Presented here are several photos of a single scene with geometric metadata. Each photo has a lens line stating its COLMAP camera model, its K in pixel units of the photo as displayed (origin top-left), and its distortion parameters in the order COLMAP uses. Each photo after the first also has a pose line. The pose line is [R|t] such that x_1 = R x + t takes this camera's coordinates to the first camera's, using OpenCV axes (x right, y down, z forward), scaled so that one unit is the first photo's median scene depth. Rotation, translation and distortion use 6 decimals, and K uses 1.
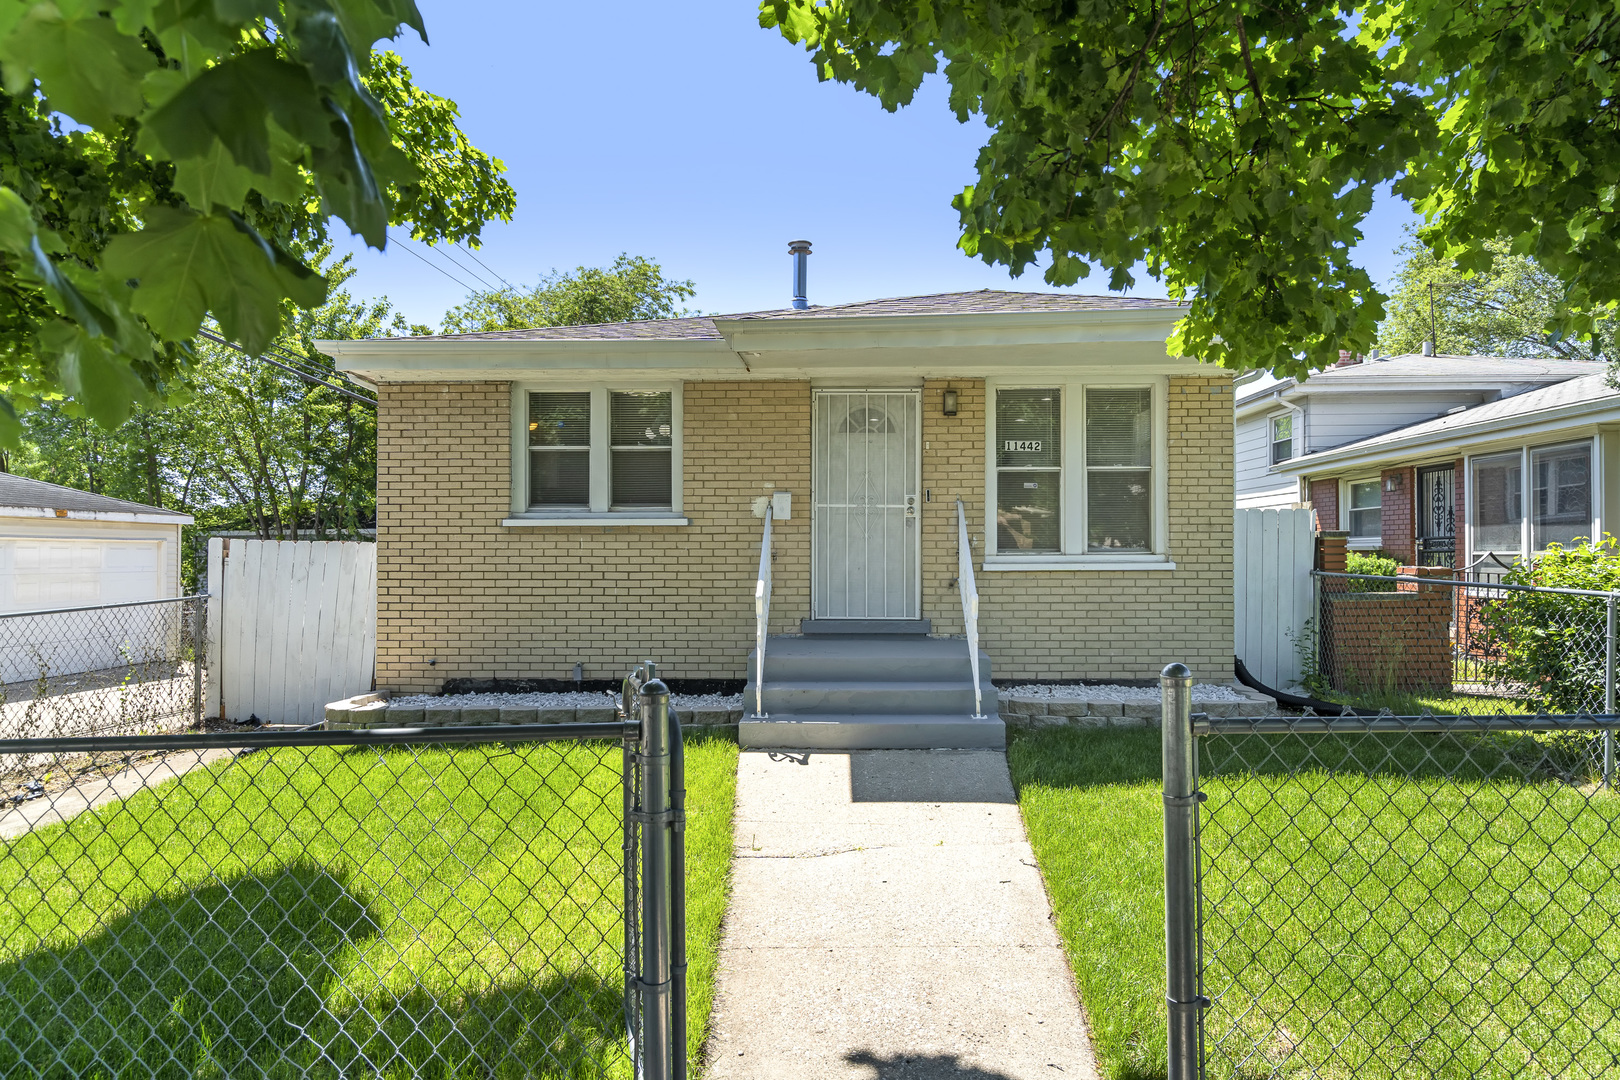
lens RADIAL K [[905.6, 0, 828.3], [0, 905.6, 572.9], [0, 0, 1]] dist [0.005464, 0.000798]
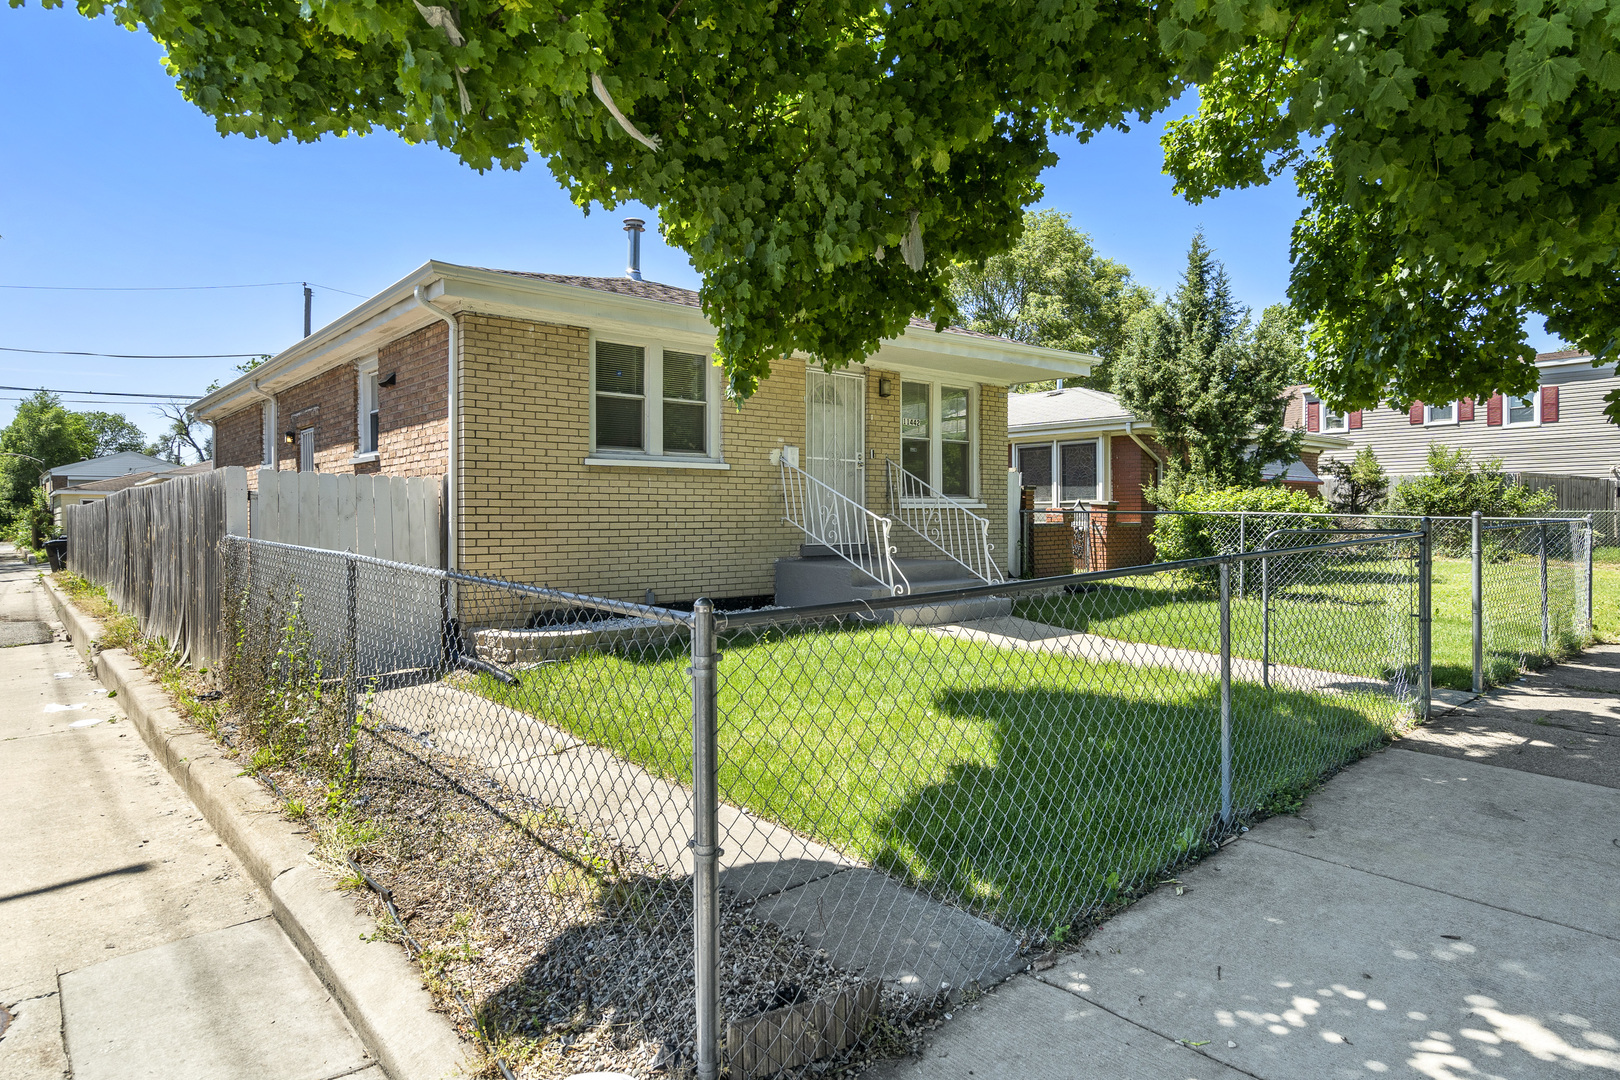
lens RADIAL K [[936.4, 0, 811.2], [0, 936.4, 529.5], [0, 0, 1]] dist [-0.003413, -0.000022]
pose [[0.735545, -0.010631, 0.677393, -0.906561], [0.000462, 0.999885, 0.015190, 0.007880], [-0.677476, -0.010860, 0.735465, 0.011329]]
